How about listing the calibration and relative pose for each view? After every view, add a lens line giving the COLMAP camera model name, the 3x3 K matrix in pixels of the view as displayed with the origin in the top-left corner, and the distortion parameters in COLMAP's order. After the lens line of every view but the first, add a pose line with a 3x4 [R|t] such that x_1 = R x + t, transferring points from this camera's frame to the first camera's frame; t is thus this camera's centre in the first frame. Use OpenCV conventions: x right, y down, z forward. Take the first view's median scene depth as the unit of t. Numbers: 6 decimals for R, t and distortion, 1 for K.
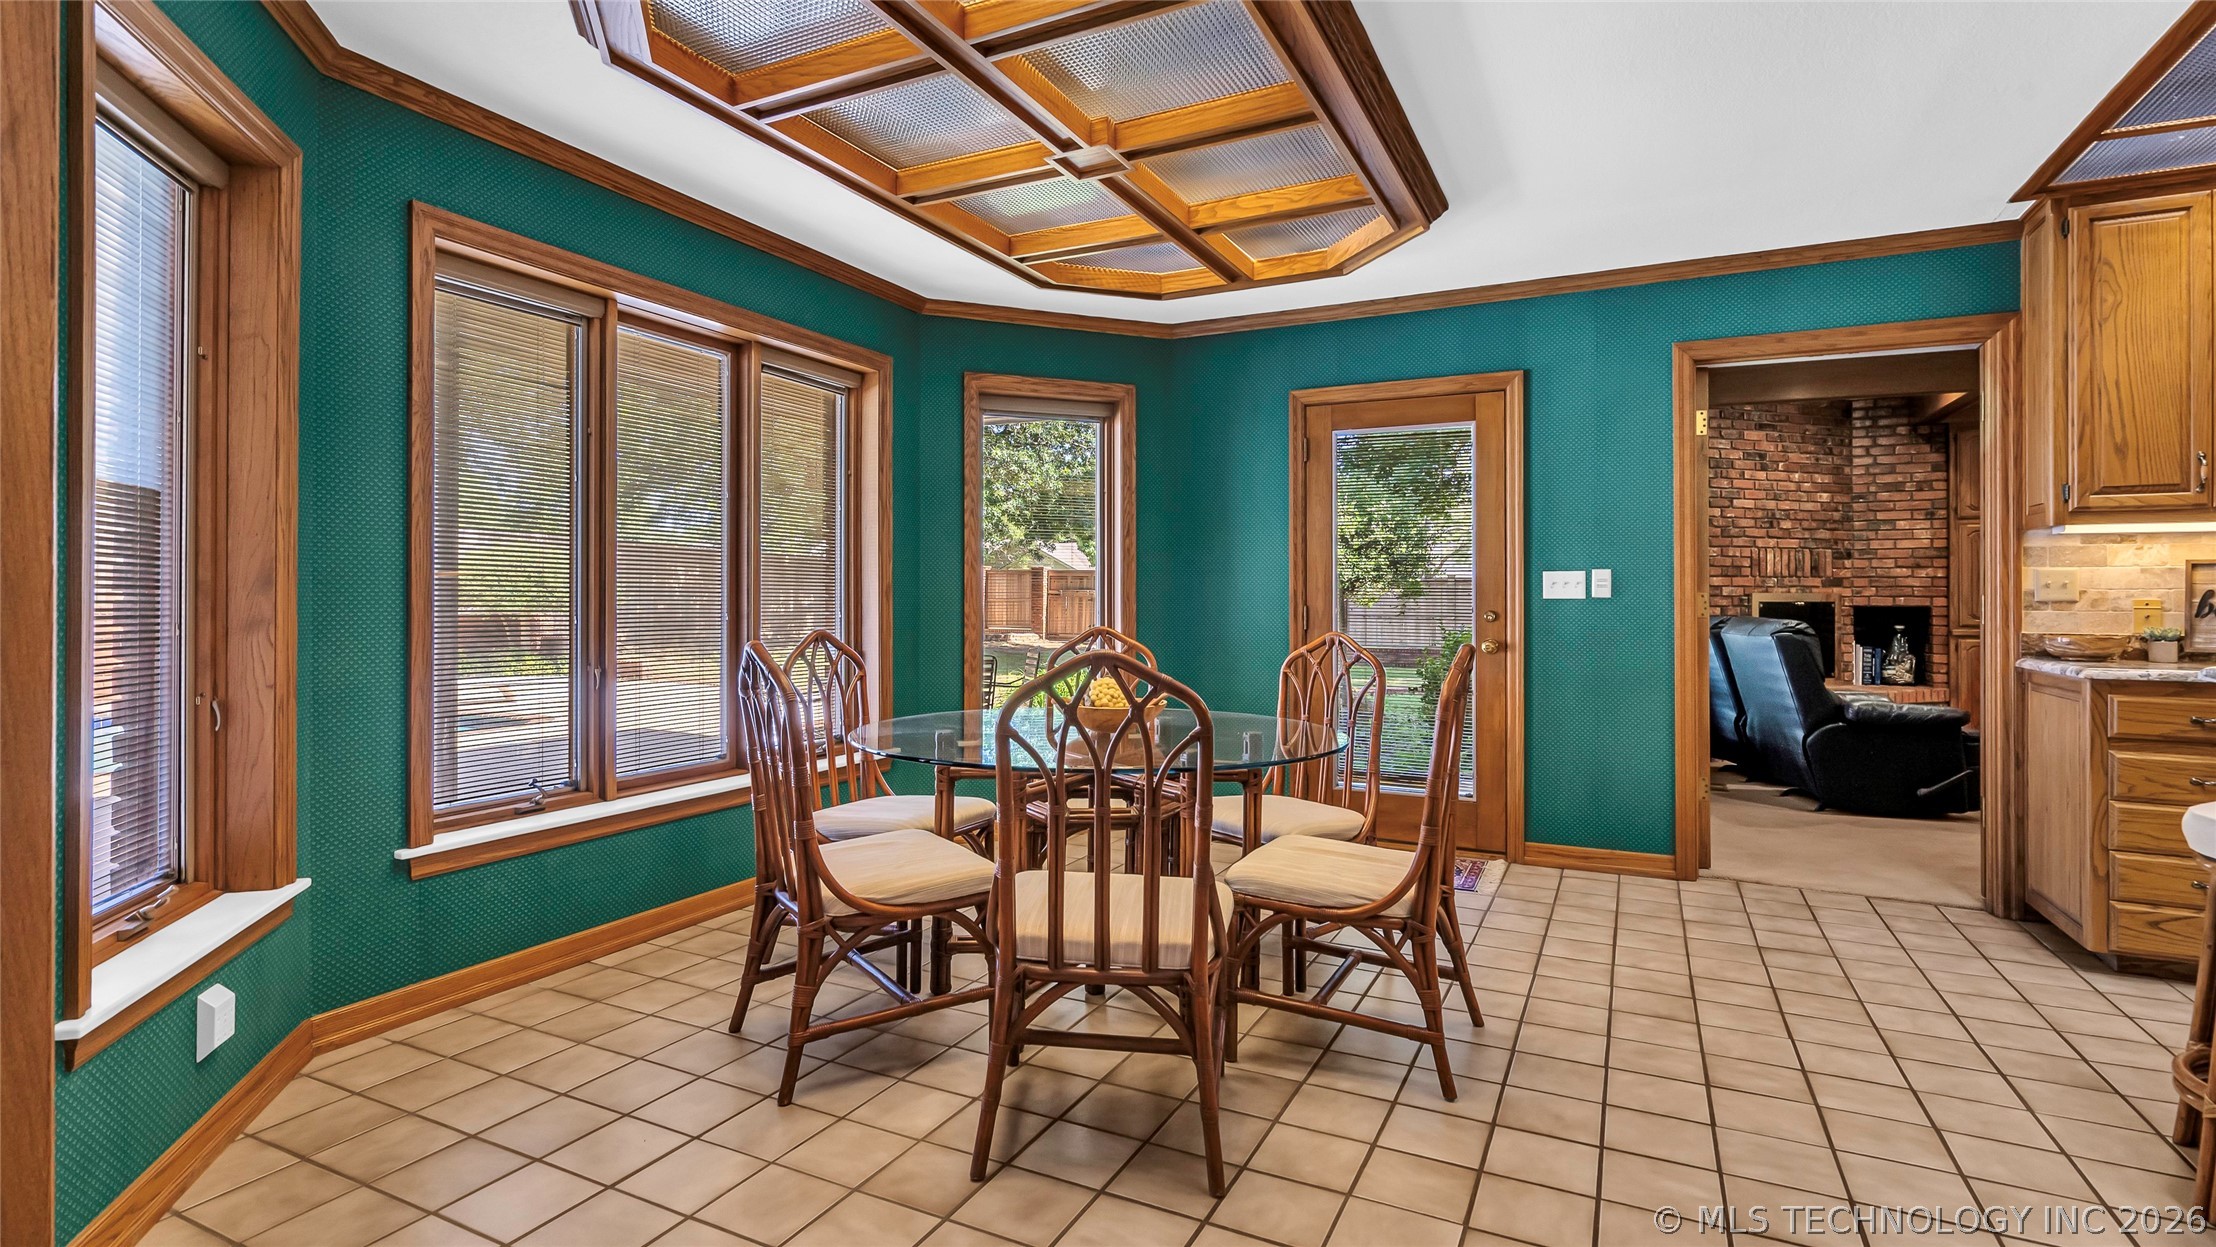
lens RADIAL K [[1043.2, 0, 1078.9], [0, 1043.2, 588.2], [0, 0, 1]] dist [0.006035, 0.000572]
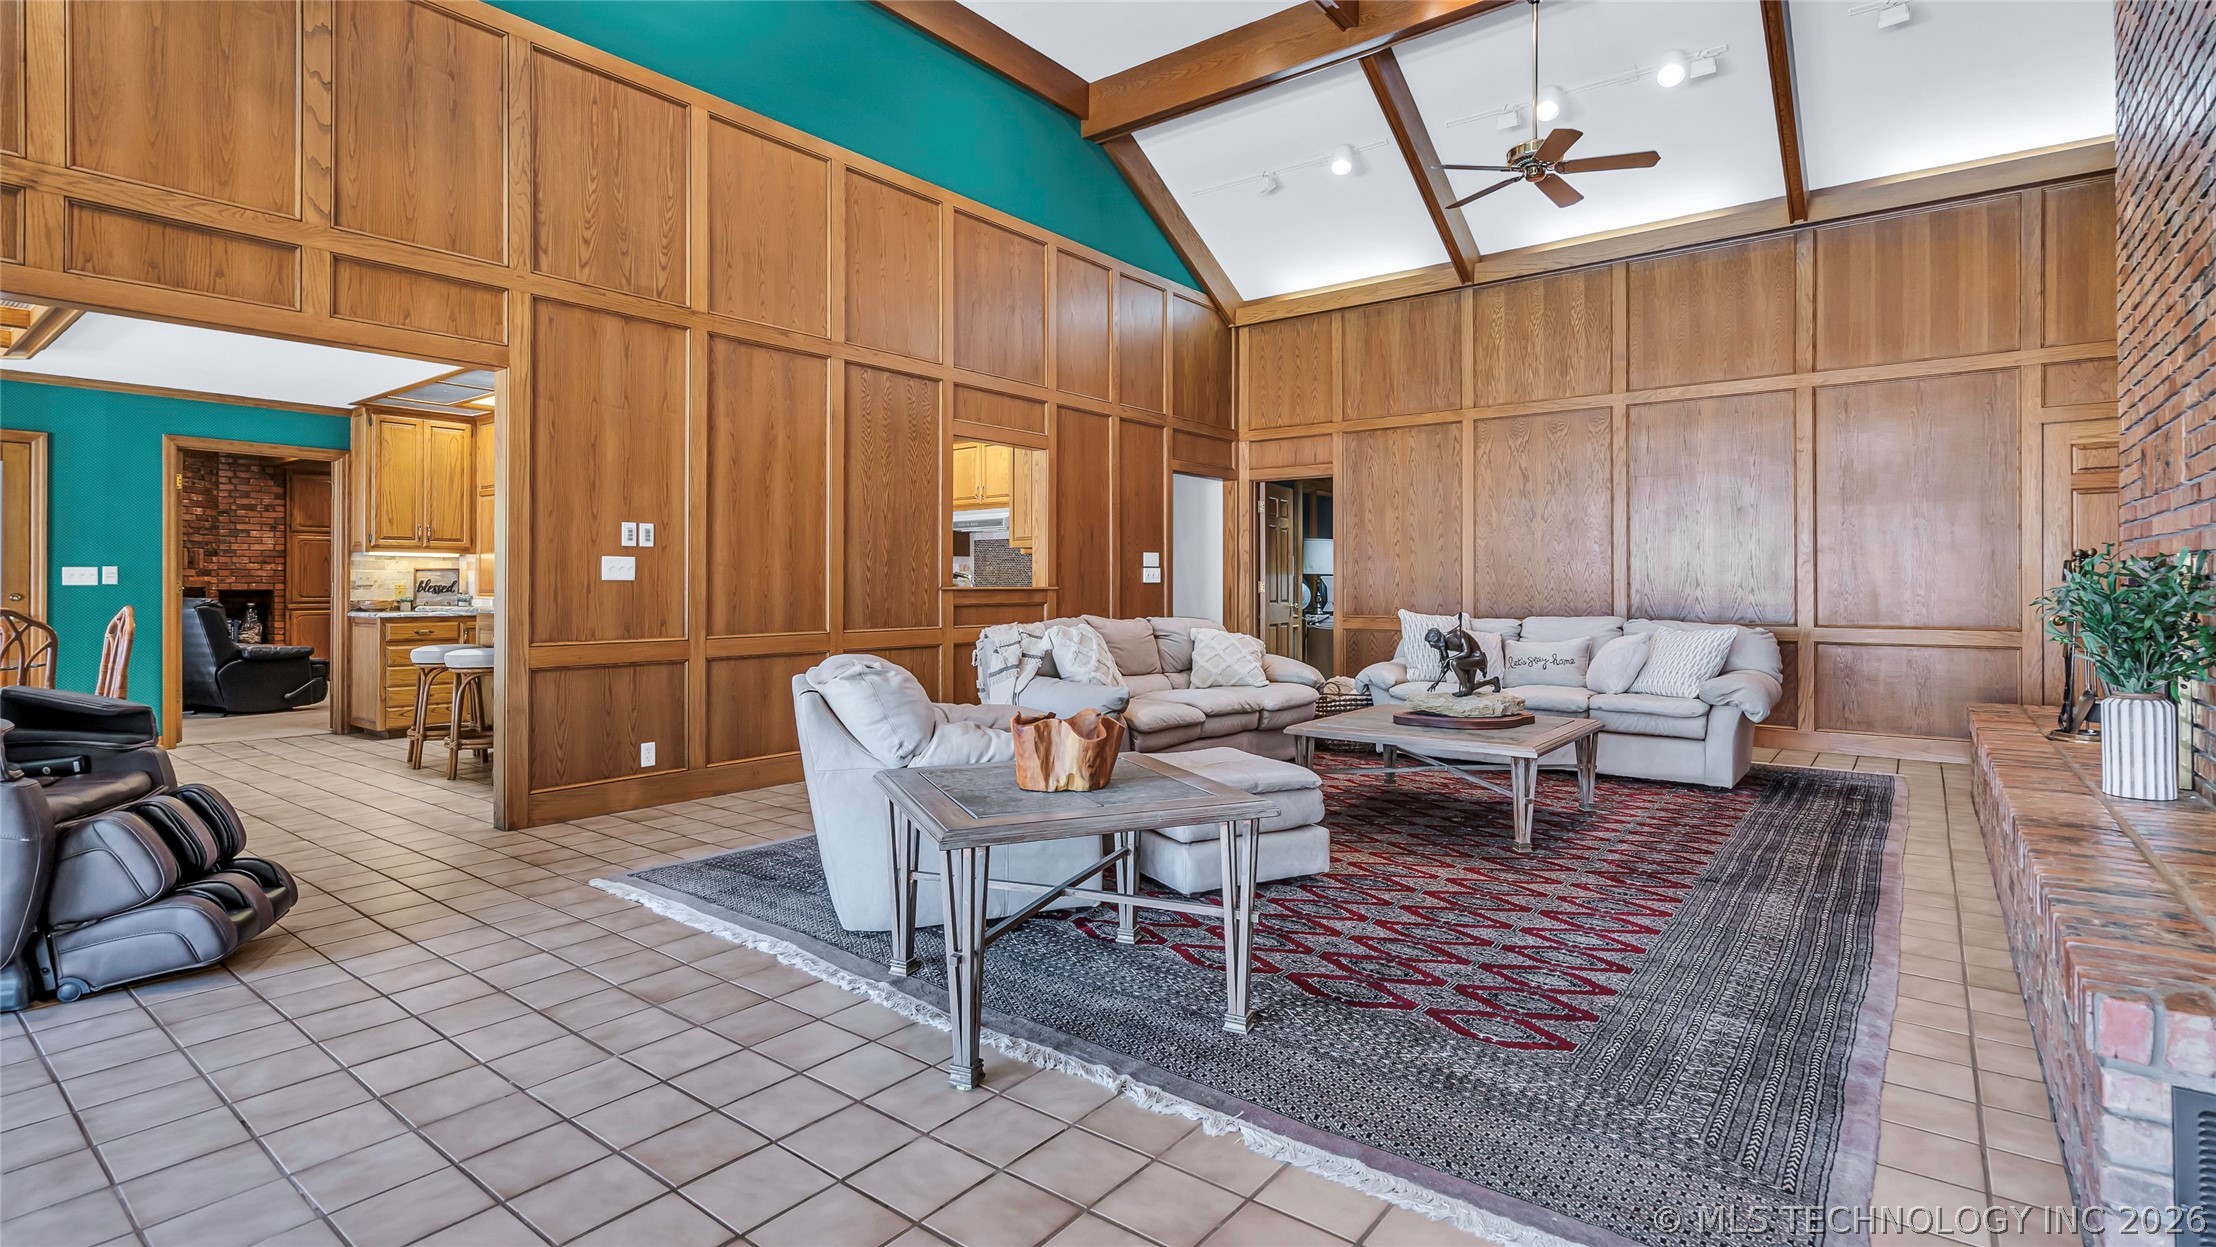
lens RADIAL K [[1043.2, 0, 1116.7], [0, 1043.2, 578.6], [0, 0, 1]] dist [0.006035, 0.000572]
pose [[0.170764, 0.002376, 0.985309, -0.441397], [-0.006324, 0.999979, -0.001315, -0.004081], [-0.985292, -0.006006, 0.170775, -0.425980]]
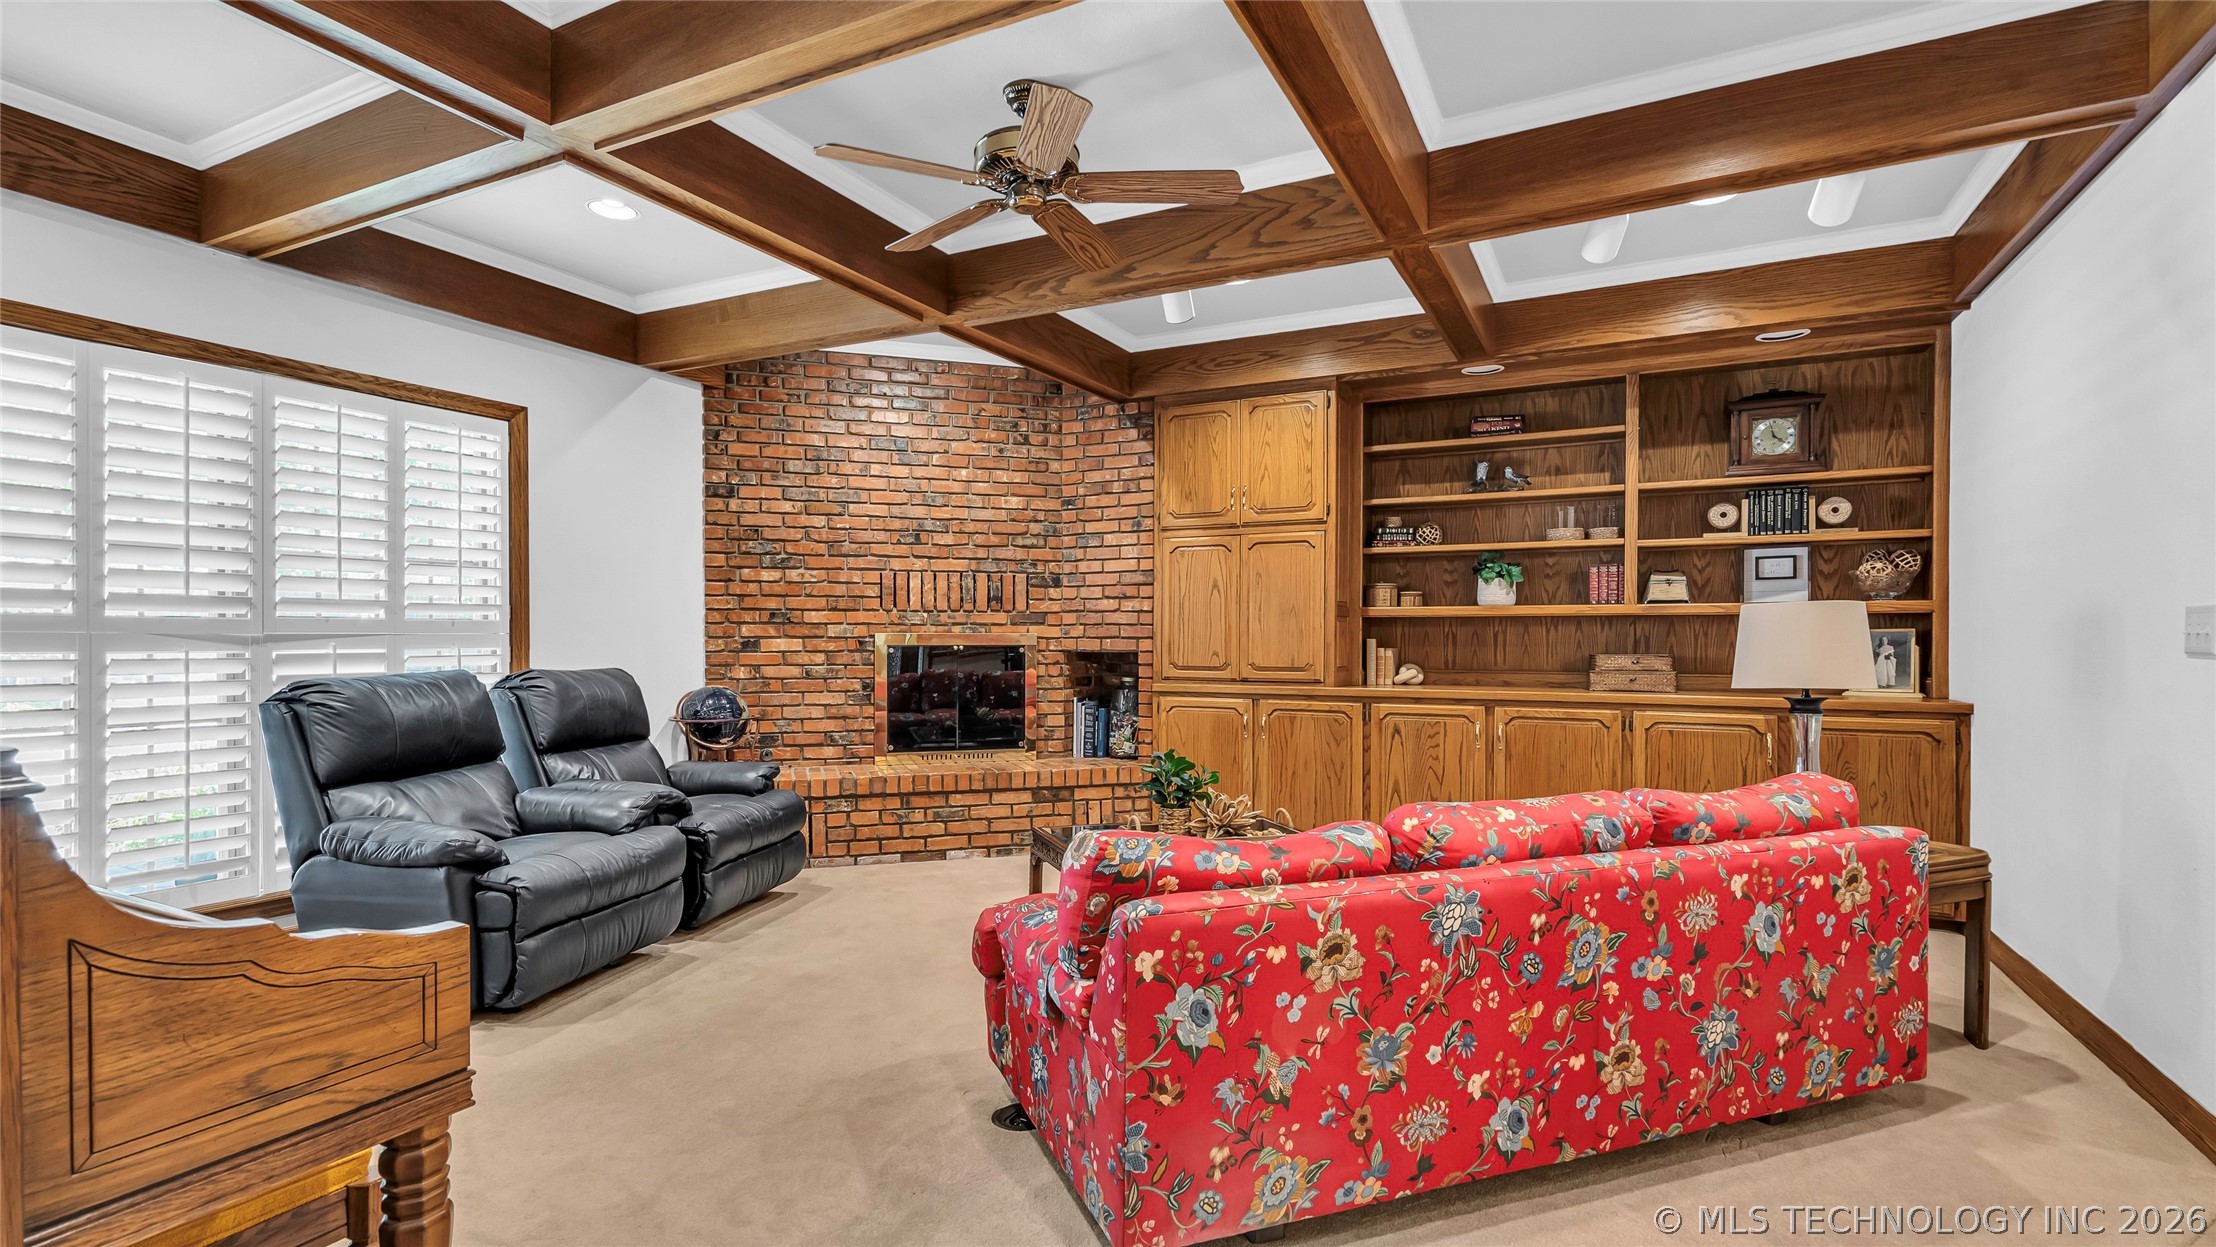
lens RADIAL K [[1043.2, 0, 1101.3], [0, 1043.2, 641.7], [0, 0, 1]] dist [0.006035, 0.000572]
pose [[0.999999, -0.001319, -0.000937, 0.787442], [0.001330, 0.999924, 0.012276, 0.001741], [0.000921, -0.012277, 0.999924, 0.273843]]
